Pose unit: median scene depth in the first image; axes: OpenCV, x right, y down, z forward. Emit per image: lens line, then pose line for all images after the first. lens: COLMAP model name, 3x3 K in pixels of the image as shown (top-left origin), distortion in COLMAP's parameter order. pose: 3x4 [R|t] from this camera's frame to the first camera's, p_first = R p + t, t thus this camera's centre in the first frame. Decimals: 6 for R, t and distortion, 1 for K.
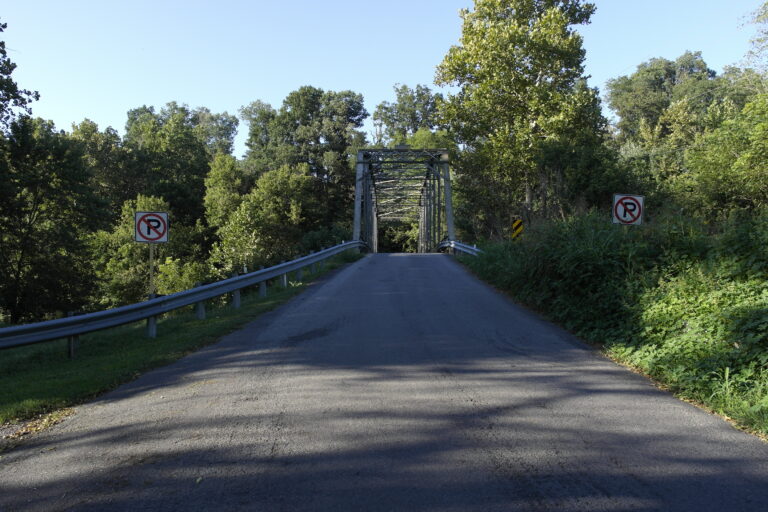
lens RADIAL K [[704.5, 0, 384.0], [0, 704.5, 256.0], [0, 0, 1]] dist [0.005263, 0.005355]
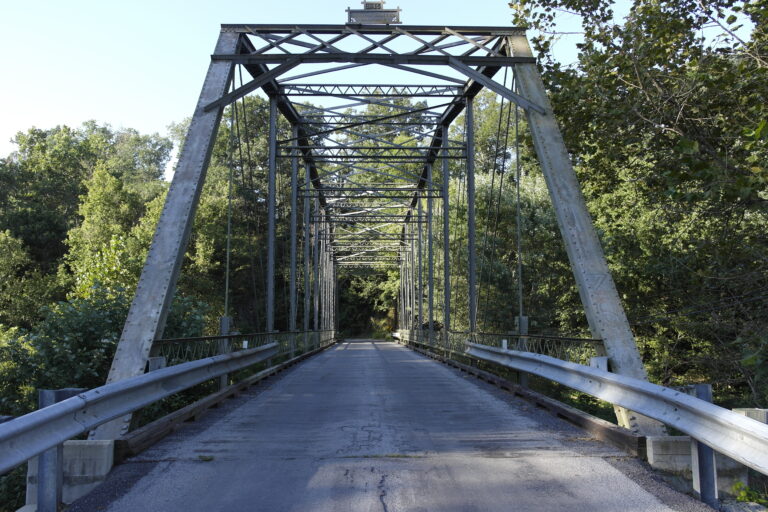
lens RADIAL K [[706.1, 0, 384.0], [0, 706.1, 256.0], [0, 0, 1]] dist [0.014972, 0.001553]
pose [[0.999221, 0.001752, 0.039426, 0.006461], [0.000857, 0.997816, -0.066051, -0.011651], [-0.039456, 0.066034, 0.997037, 0.236032]]
